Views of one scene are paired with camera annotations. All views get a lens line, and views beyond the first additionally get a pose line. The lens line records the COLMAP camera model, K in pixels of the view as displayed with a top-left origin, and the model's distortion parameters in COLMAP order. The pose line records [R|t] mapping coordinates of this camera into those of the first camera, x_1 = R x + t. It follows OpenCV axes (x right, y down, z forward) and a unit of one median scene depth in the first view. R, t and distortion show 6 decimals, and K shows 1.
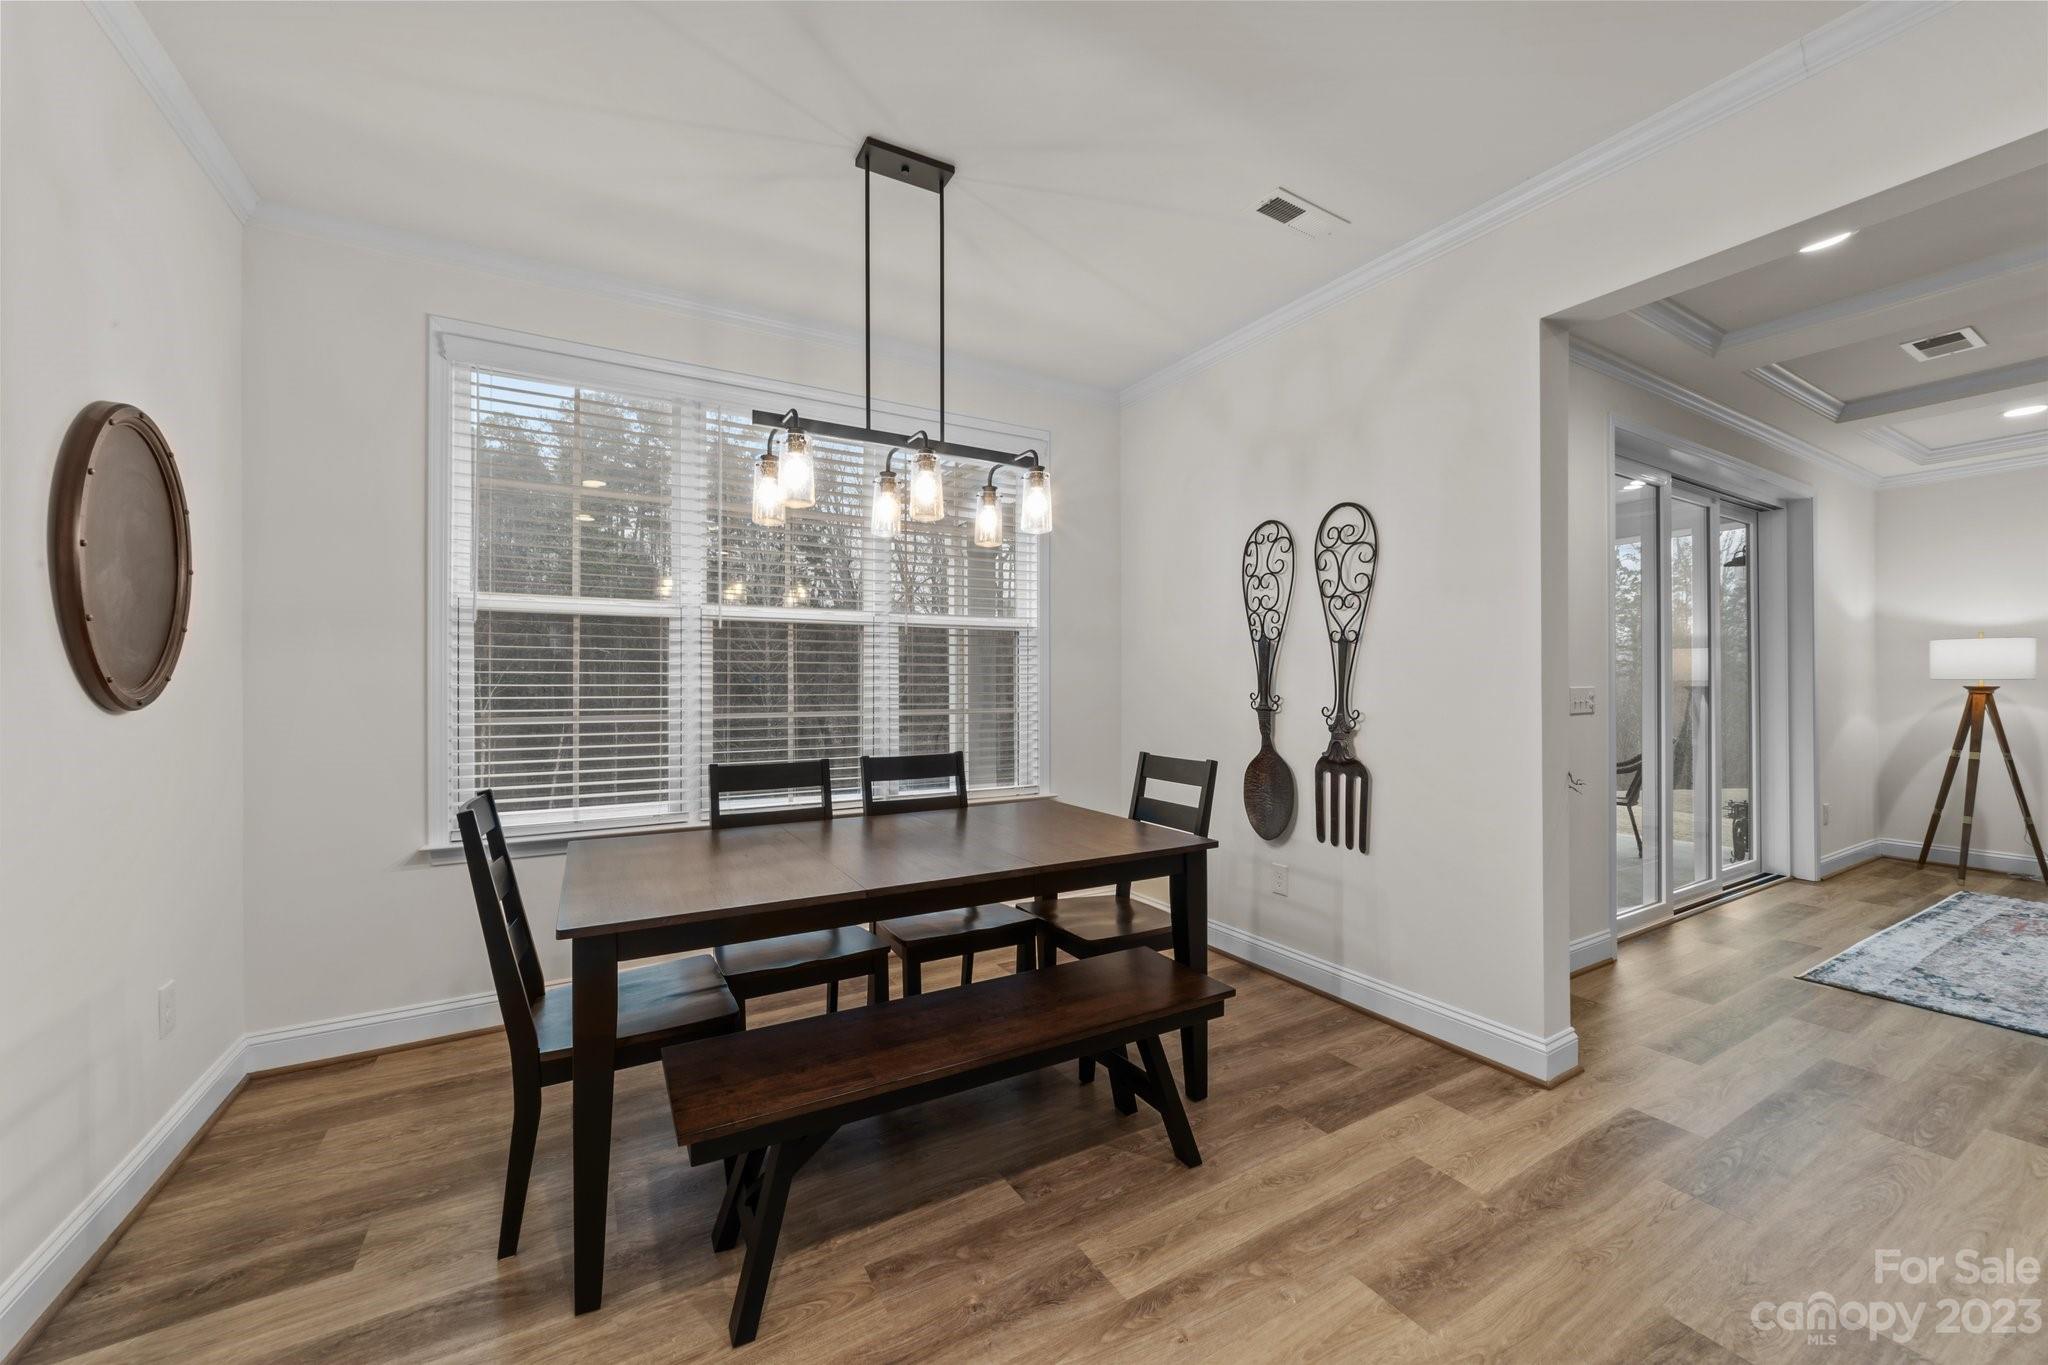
lens RADIAL K [[775.6, 0, 1028.0], [0, 775.6, 685.1], [0, 0, 1]] dist [-0.001113, 0.003900]
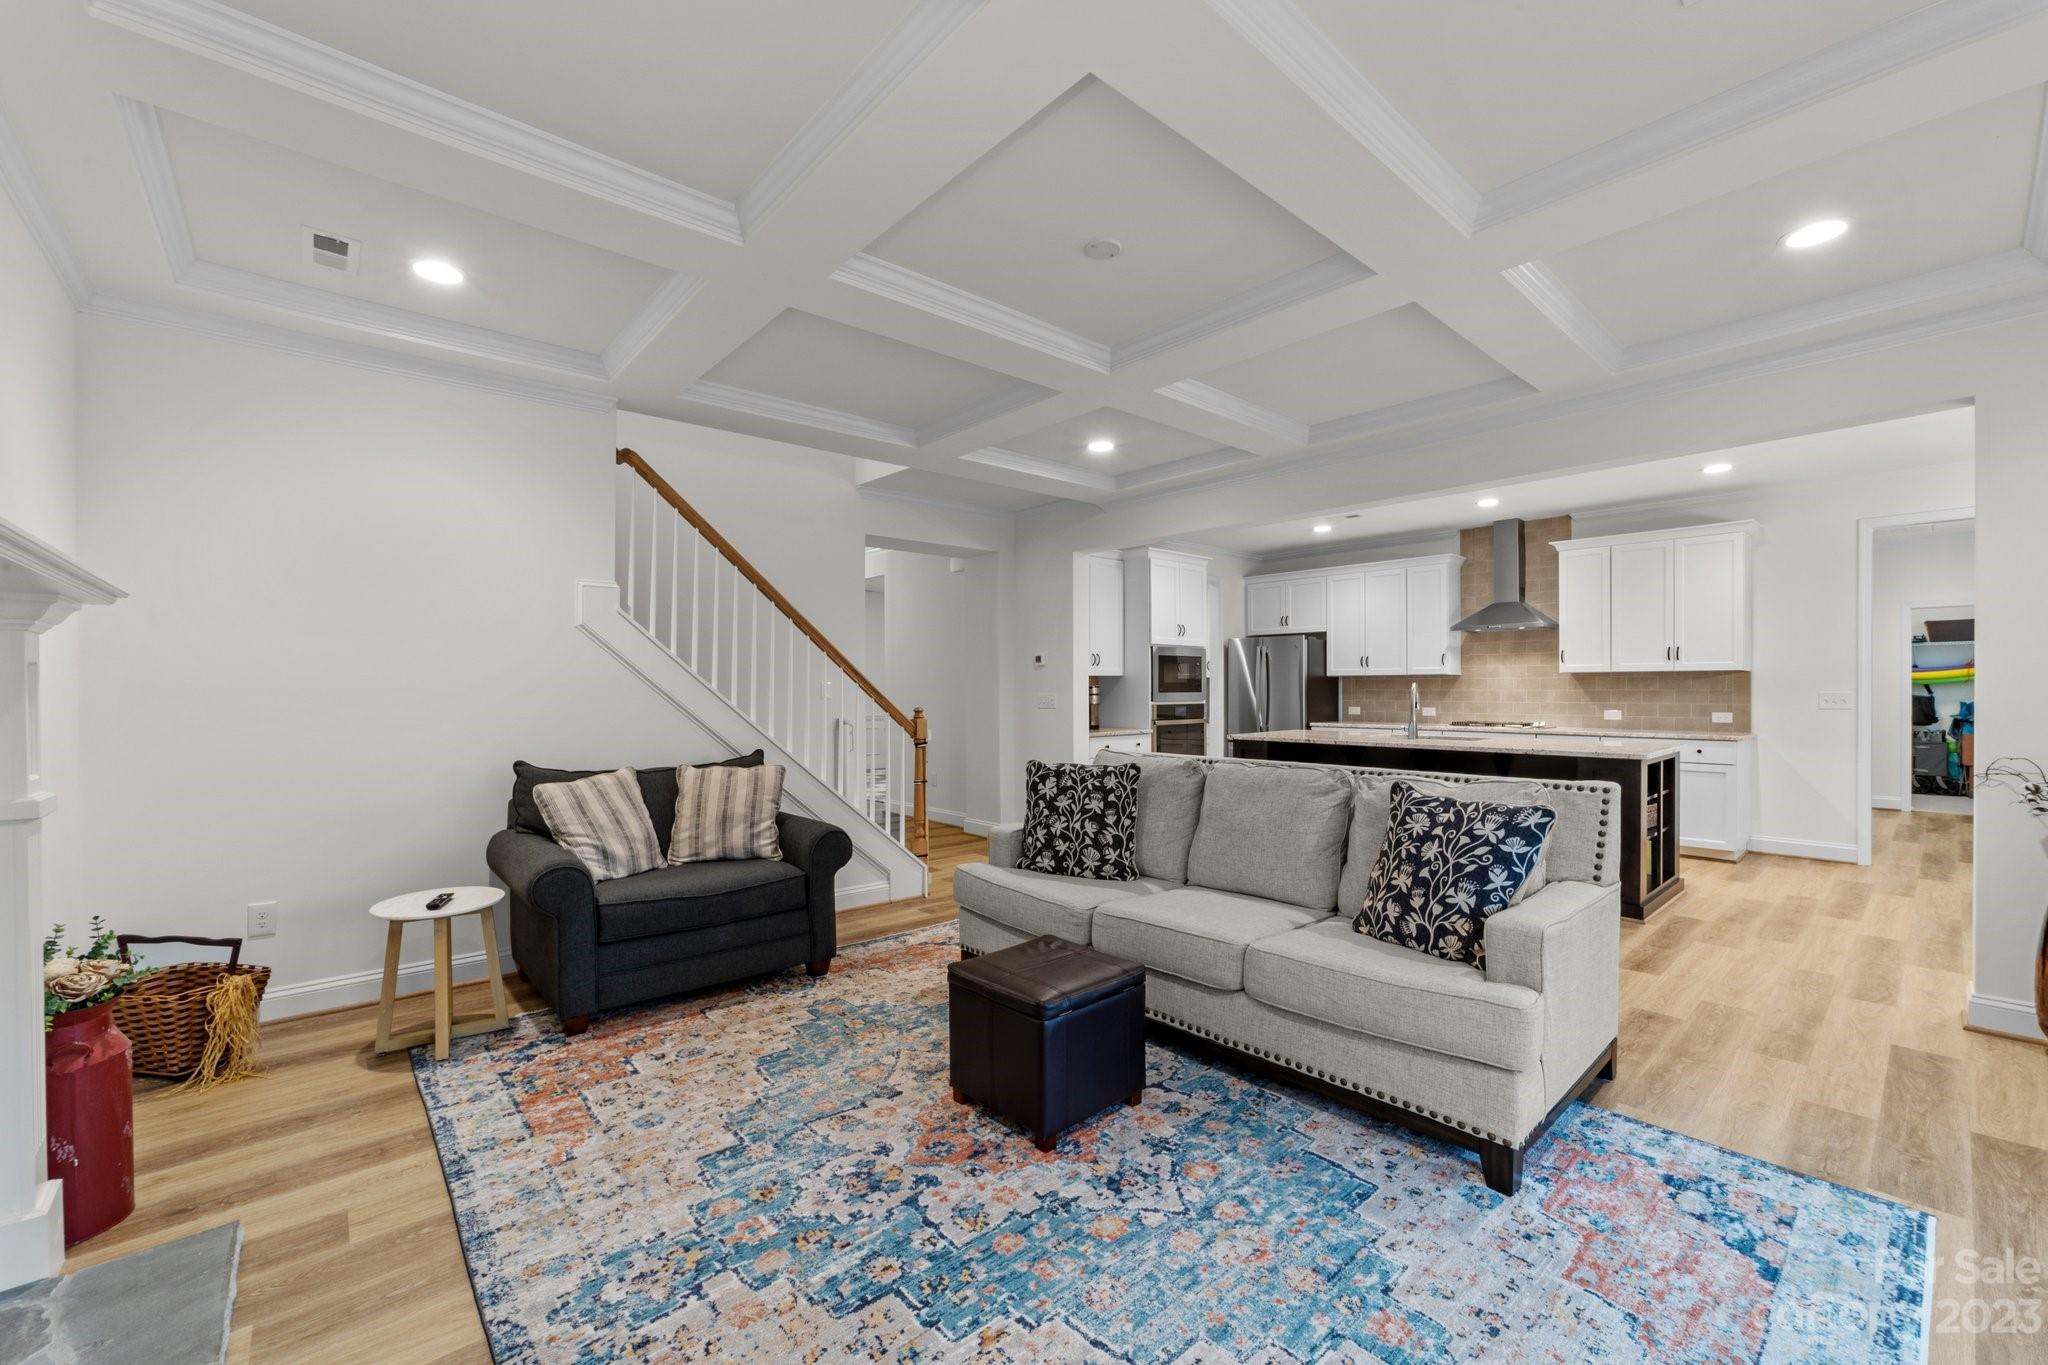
lens RADIAL K [[833.5, 0, 1024.0], [0, 833.5, 682.5], [0, 0, 1]] dist [-0.054951, 0.023196]
pose [[-0.983724, 0.003407, -0.179656, 1.932556], [0.004243, 0.999982, -0.004267, -0.021364], [0.179639, -0.004960, -0.983720, 1.617883]]
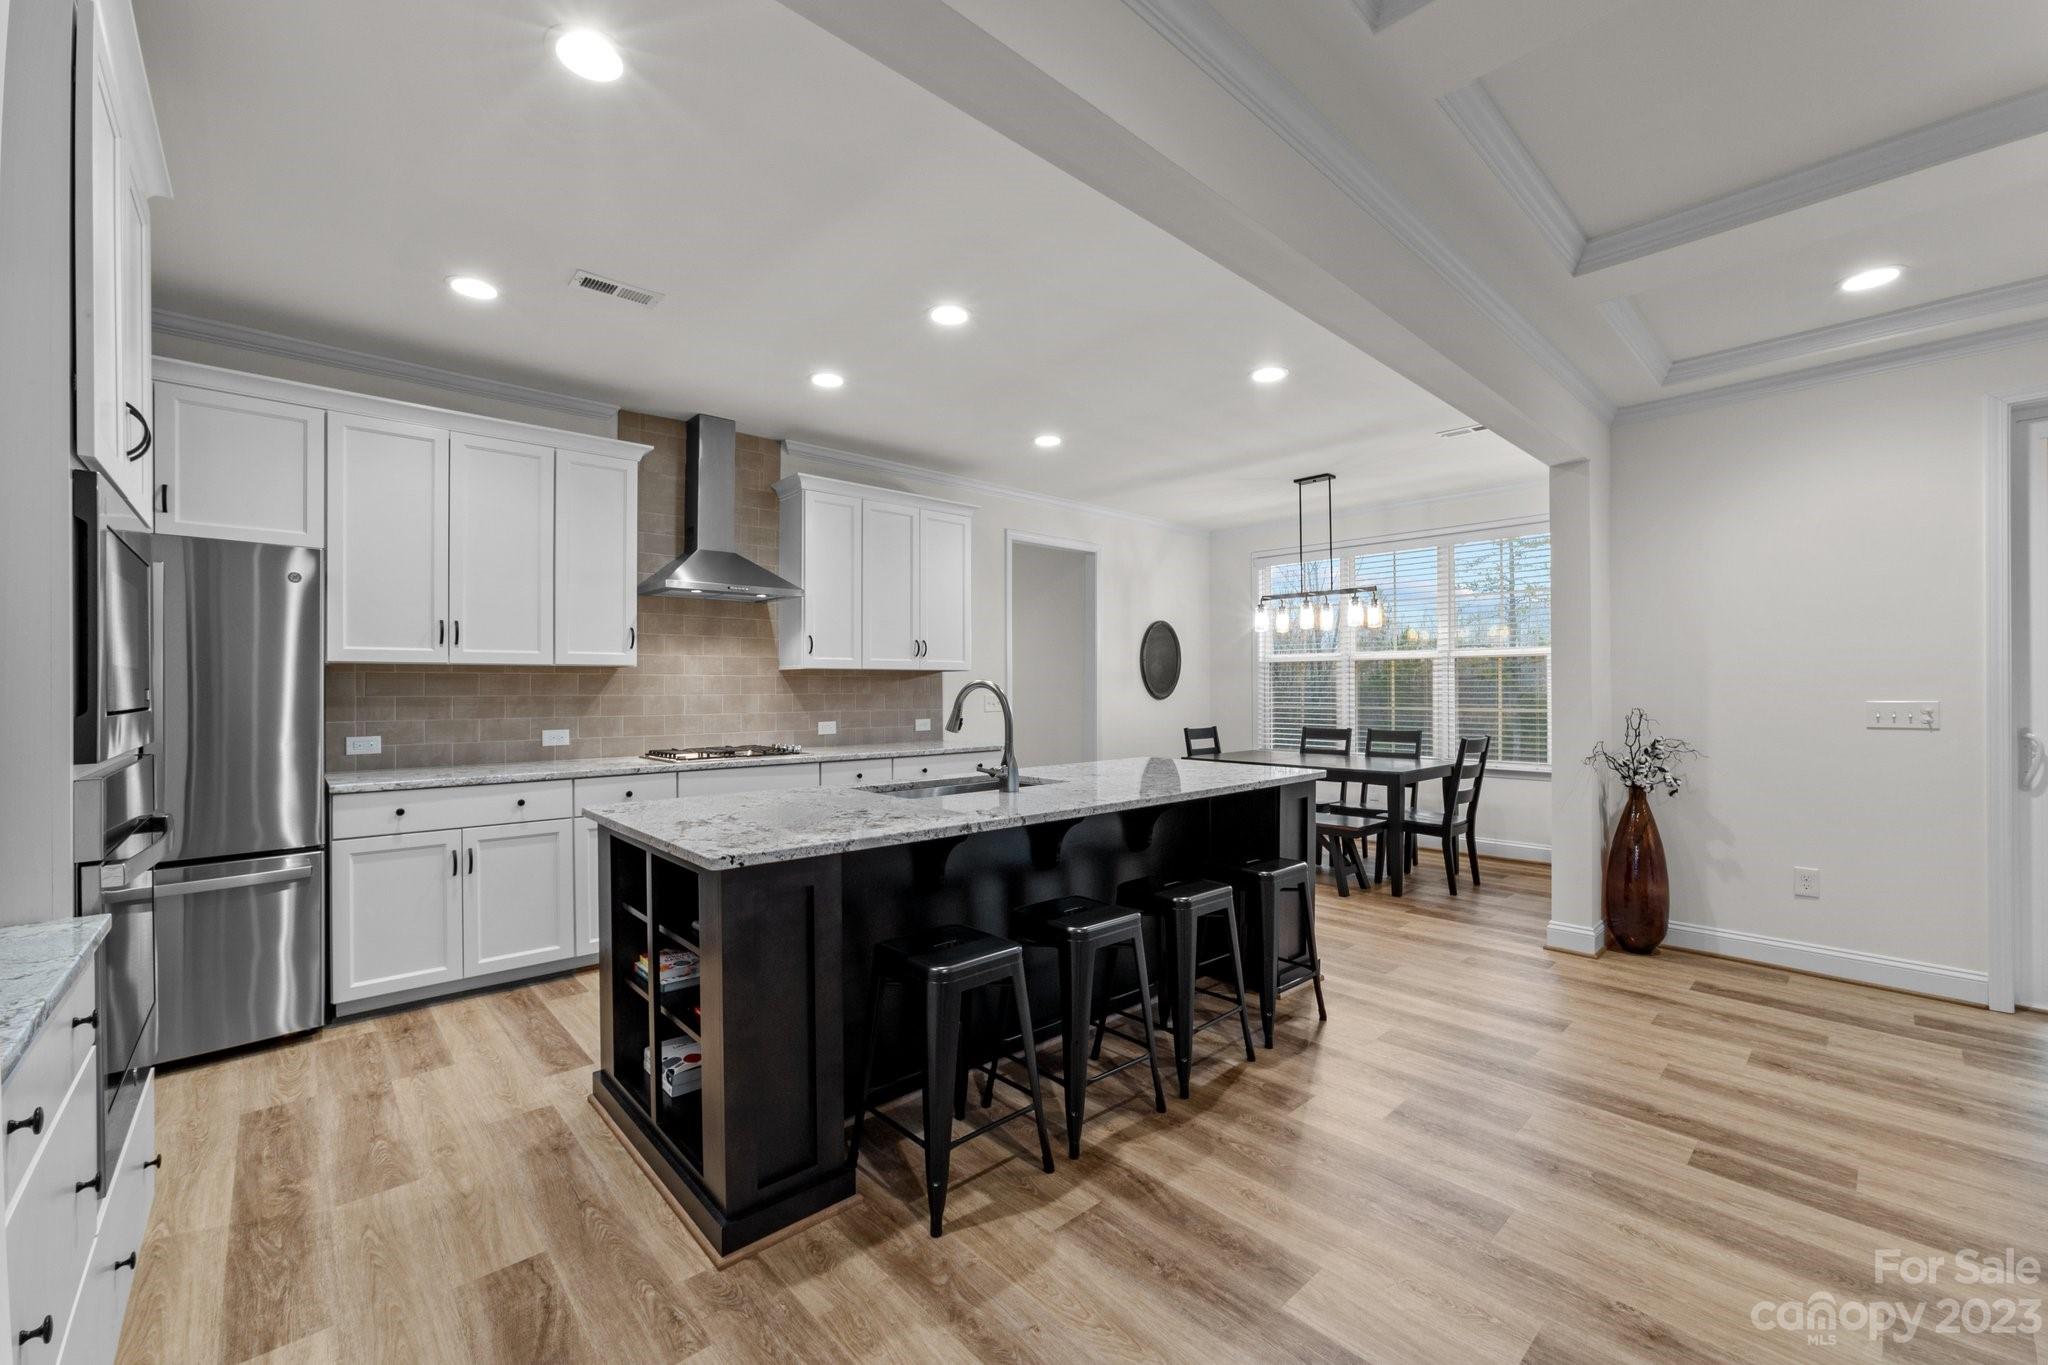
lens RADIAL K [[833.5, 0, 1024.0], [0, 833.5, 682.5], [0, 0, 1]] dist [-0.054951, 0.023196]
pose [[0.207166, -0.004076, -0.978297, 1.667893], [0.000525, 0.999992, -0.004055, -0.019430], [0.978306, 0.000326, 0.207166, -0.320017]]
